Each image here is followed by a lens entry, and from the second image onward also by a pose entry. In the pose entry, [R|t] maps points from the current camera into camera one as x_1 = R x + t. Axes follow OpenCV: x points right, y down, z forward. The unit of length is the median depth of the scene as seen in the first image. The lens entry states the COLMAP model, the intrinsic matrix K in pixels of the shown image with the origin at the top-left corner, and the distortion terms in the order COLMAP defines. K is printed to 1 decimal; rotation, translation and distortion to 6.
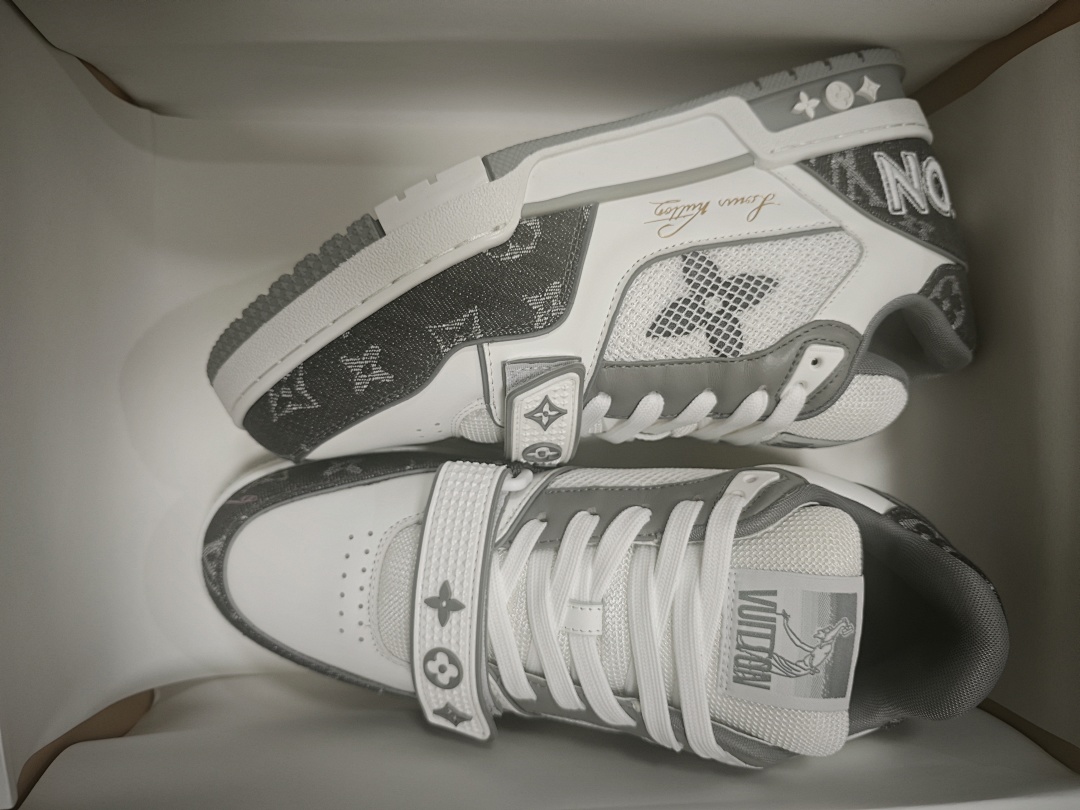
lens RADIAL K [[785.7, 0, 537.4], [0, 785.7, 407.6], [0, 0, 1]] dist [-0.005743, -0.002172]
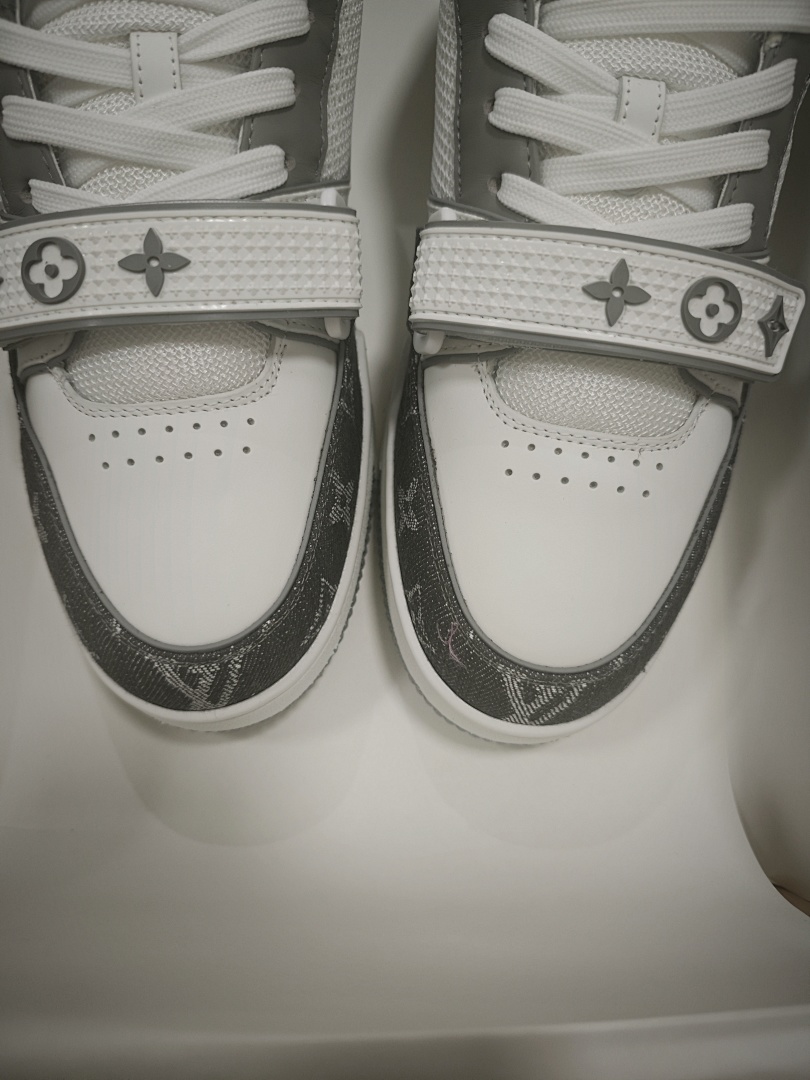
lens RADIAL K [[785.7, 0, 401.8], [0, 785.7, 537.6], [0, 0, 1]] dist [-0.005743, -0.002172]
pose [[0.063408, -0.993030, 0.099350, -0.396078], [0.997599, 0.065848, 0.021467, 0.065378], [-0.027859, 0.097751, 0.994821, 0.353994]]
